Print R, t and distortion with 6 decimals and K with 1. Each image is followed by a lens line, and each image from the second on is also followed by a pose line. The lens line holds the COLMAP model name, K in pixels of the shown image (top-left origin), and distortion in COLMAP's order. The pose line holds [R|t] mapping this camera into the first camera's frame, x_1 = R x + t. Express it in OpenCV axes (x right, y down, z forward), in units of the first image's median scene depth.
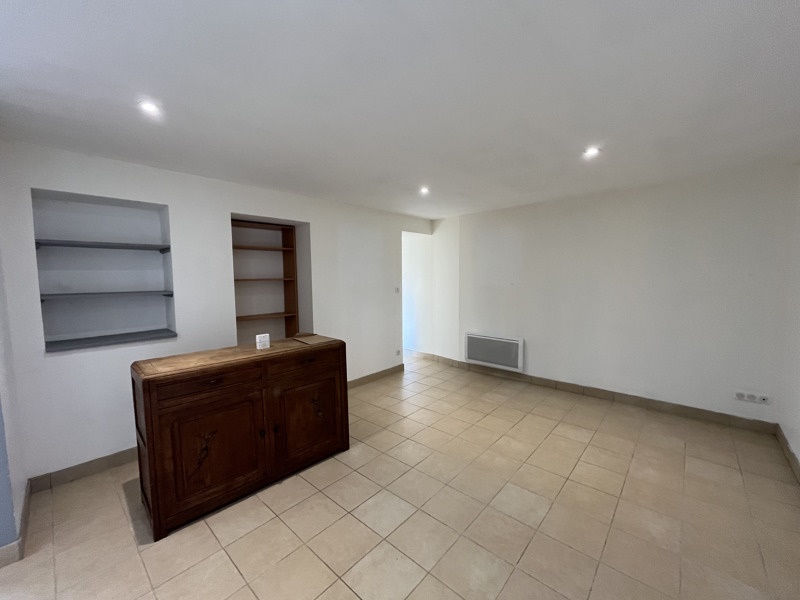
lens RADIAL K [[322.0, 0, 400.0], [0, 322.0, 300.0], [0, 0, 1]] dist [-0.001209, -0.000136]
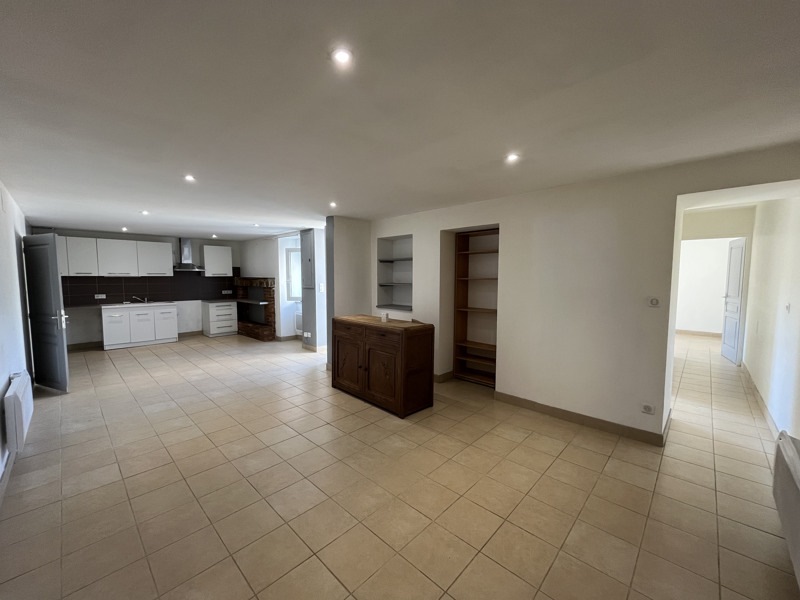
lens RADIAL K [[322.0, 0, 400.0], [0, 322.0, 300.0], [0, 0, 1]] dist [-0.001209, -0.000136]
pose [[-0.024625, 0.087748, -0.995838, 1.094529], [-0.077909, 0.992942, 0.089419, -0.098401], [0.996656, 0.079786, -0.017615, 1.057620]]
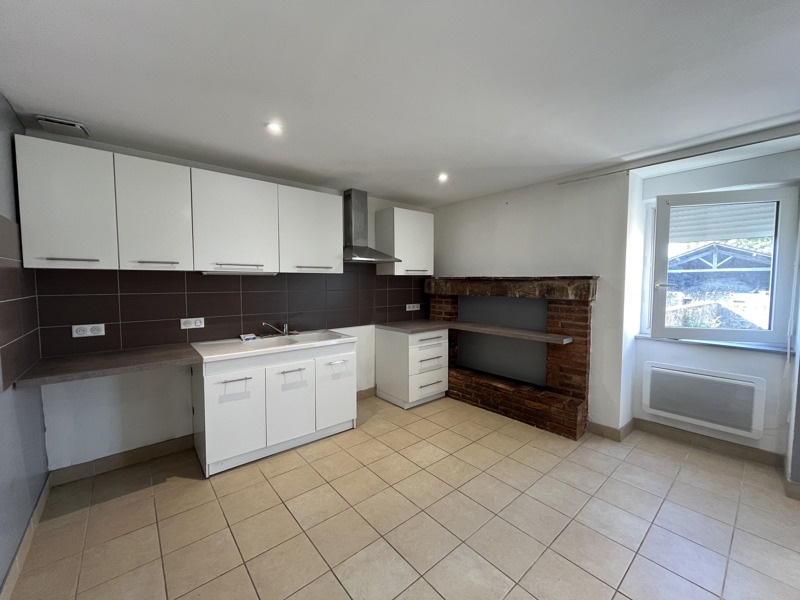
lens RADIAL K [[322.0, 0, 400.0], [0, 322.0, 300.0], [0, 0, 1]] dist [-0.001209, -0.000136]
pose [[-0.129583, 0.069620, -0.989121, 0.844283], [-0.073452, 0.994118, 0.079594, -0.069038], [0.988844, 0.082967, -0.123707, 0.794504]]
